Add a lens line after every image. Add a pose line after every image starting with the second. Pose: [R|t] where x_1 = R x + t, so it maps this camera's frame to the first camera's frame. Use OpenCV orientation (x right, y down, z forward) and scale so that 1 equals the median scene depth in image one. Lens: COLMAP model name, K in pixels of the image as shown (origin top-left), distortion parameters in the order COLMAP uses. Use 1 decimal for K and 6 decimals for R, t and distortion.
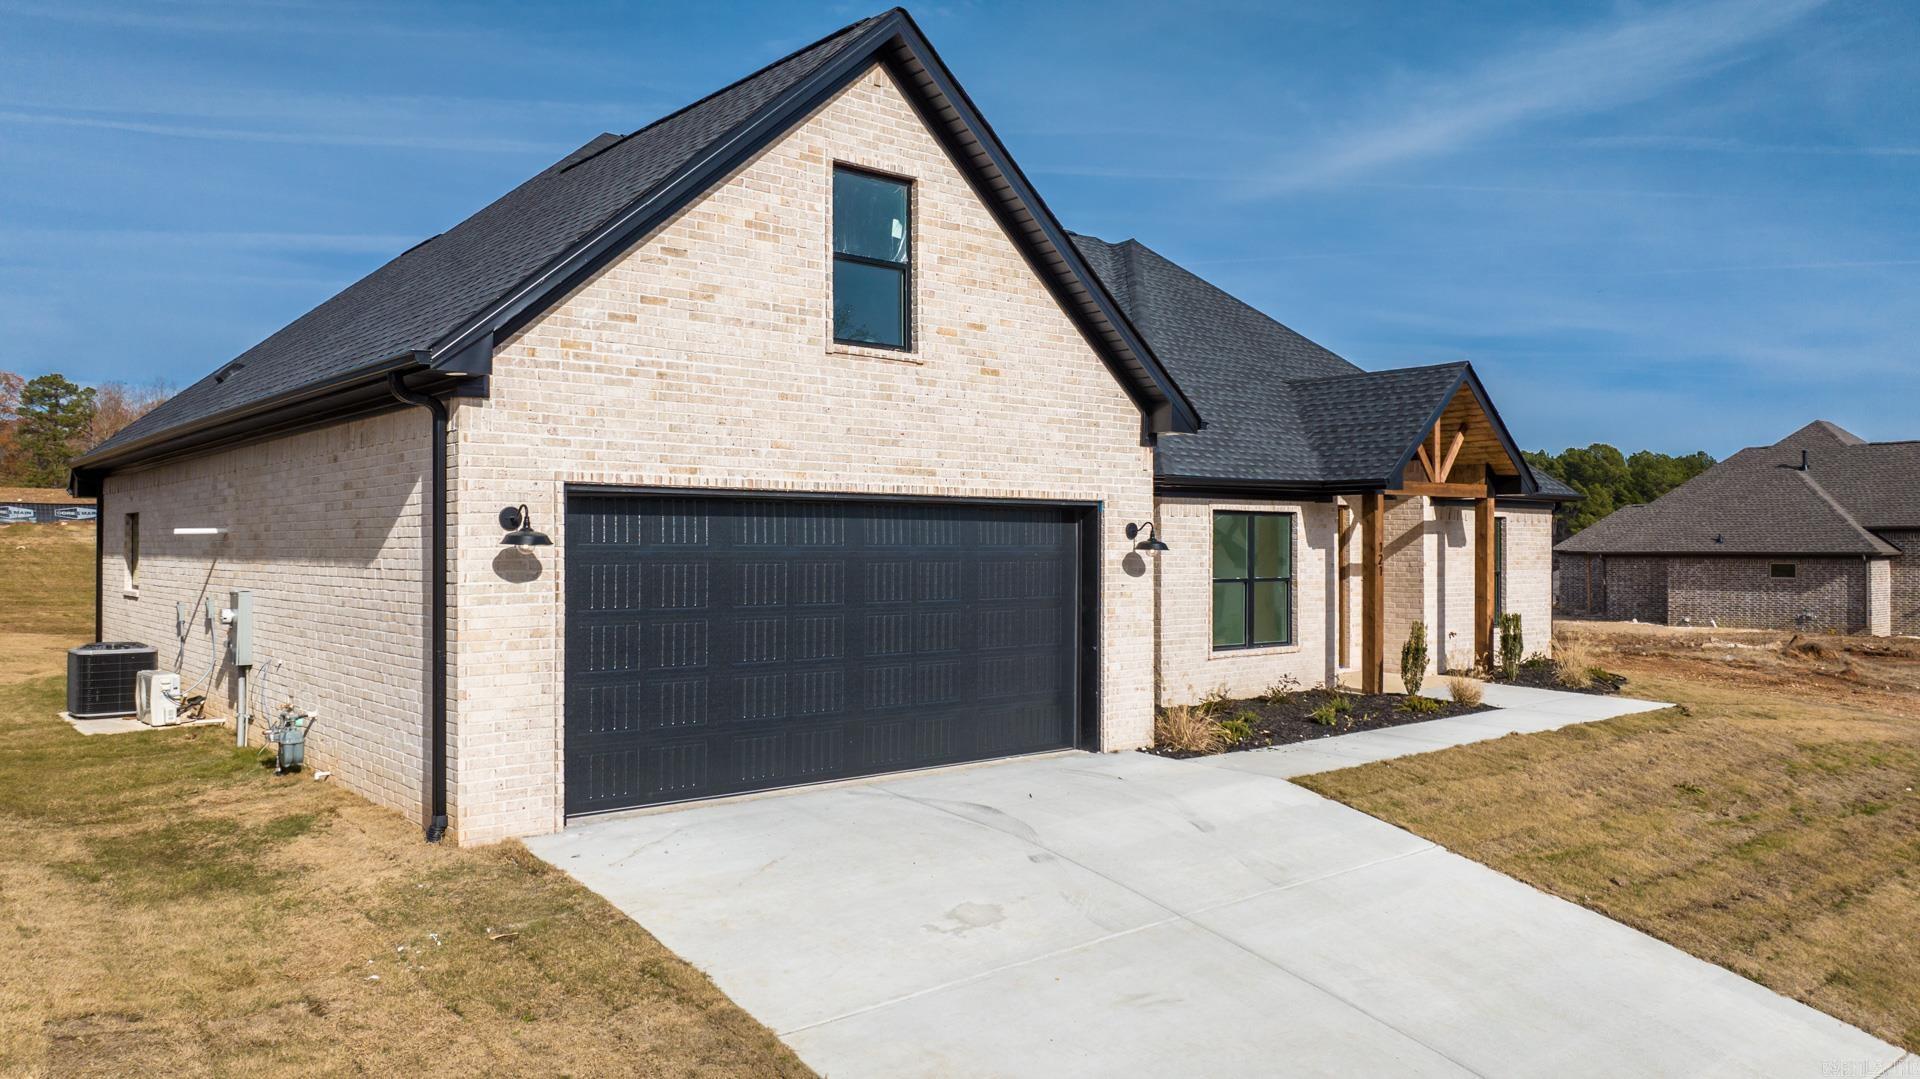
lens RADIAL K [[1356.0, 0, 959.3], [0, 1356.0, 534.6], [0, 0, 1]] dist [-0.016319, -0.001267]
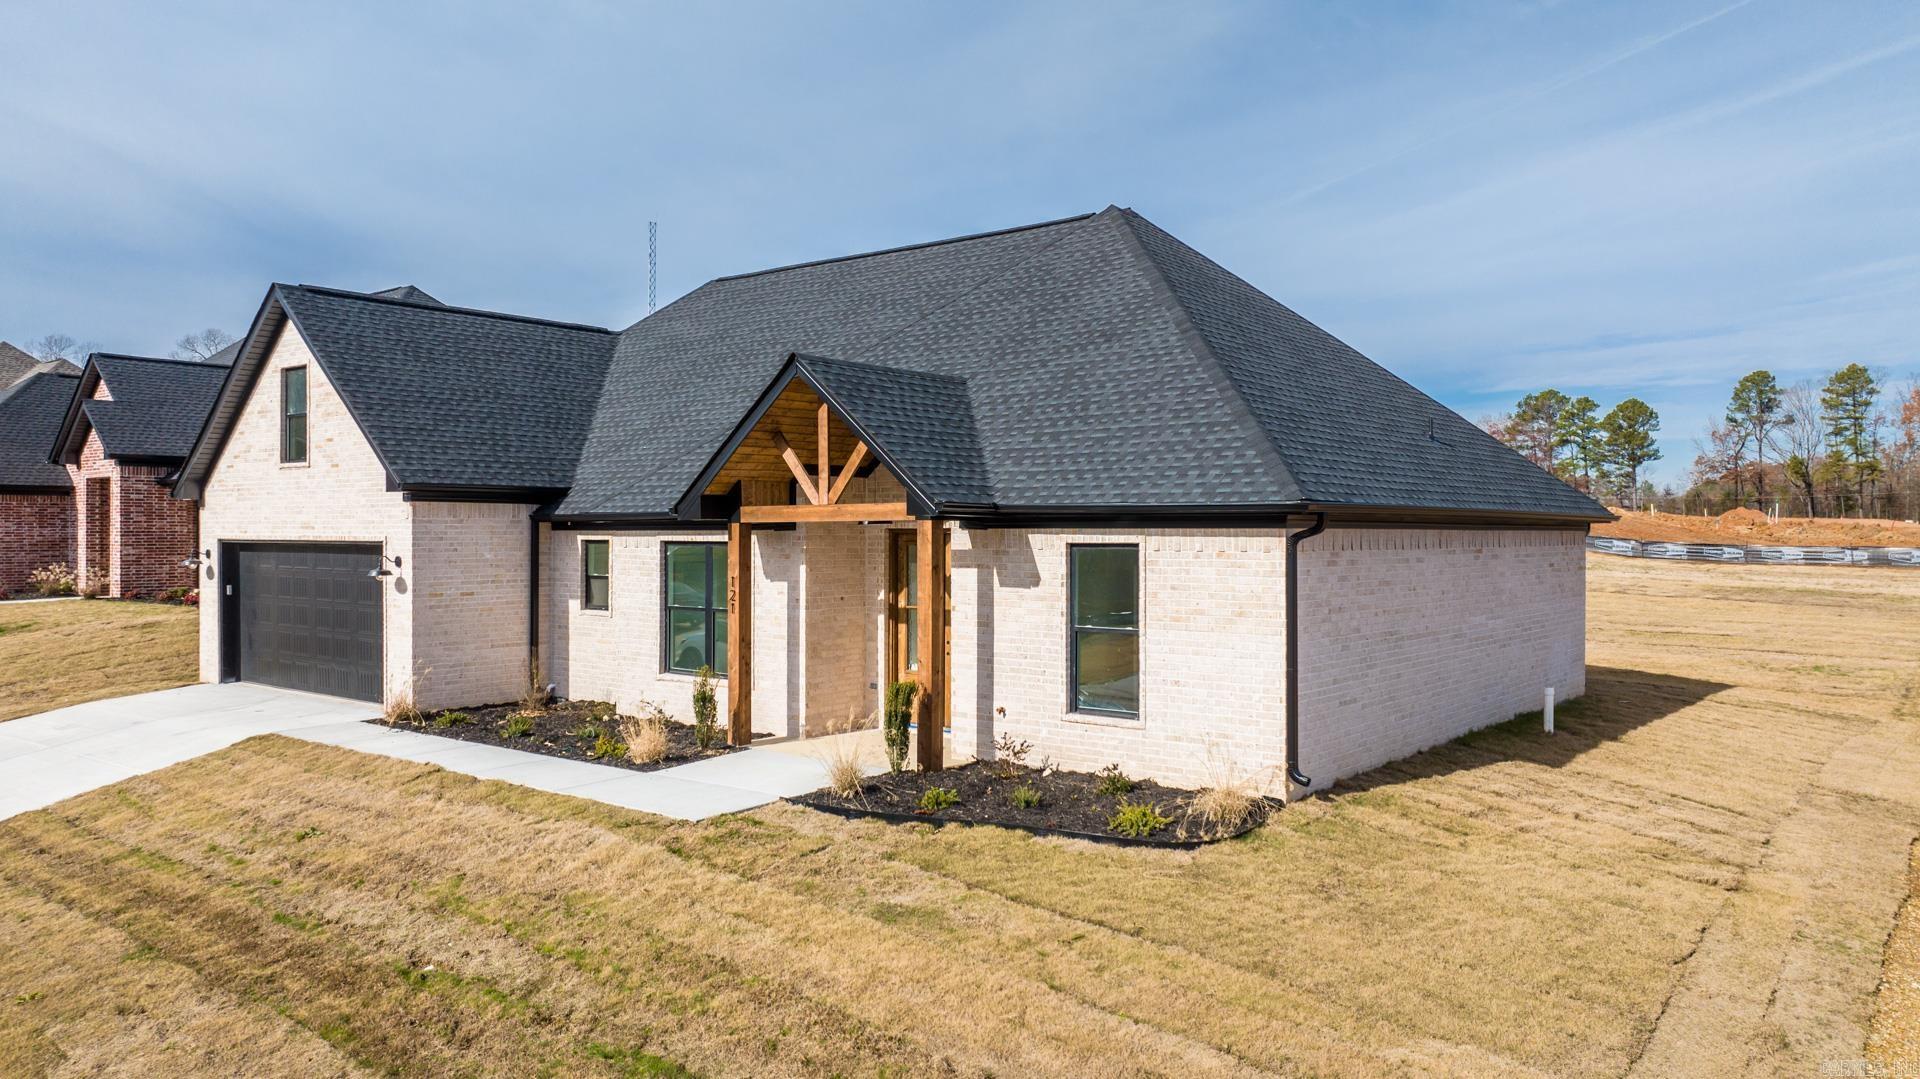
lens RADIAL K [[1356.0, 0, 963.9], [0, 1356.0, 546.9], [0, 0, 1]] dist [-0.016319, -0.001267]
pose [[0.189279, 0.006584, -0.981901, 1.195428], [0.003638, 0.999966, 0.007407, -0.019357], [0.981917, -0.004974, 0.189249, 0.958028]]
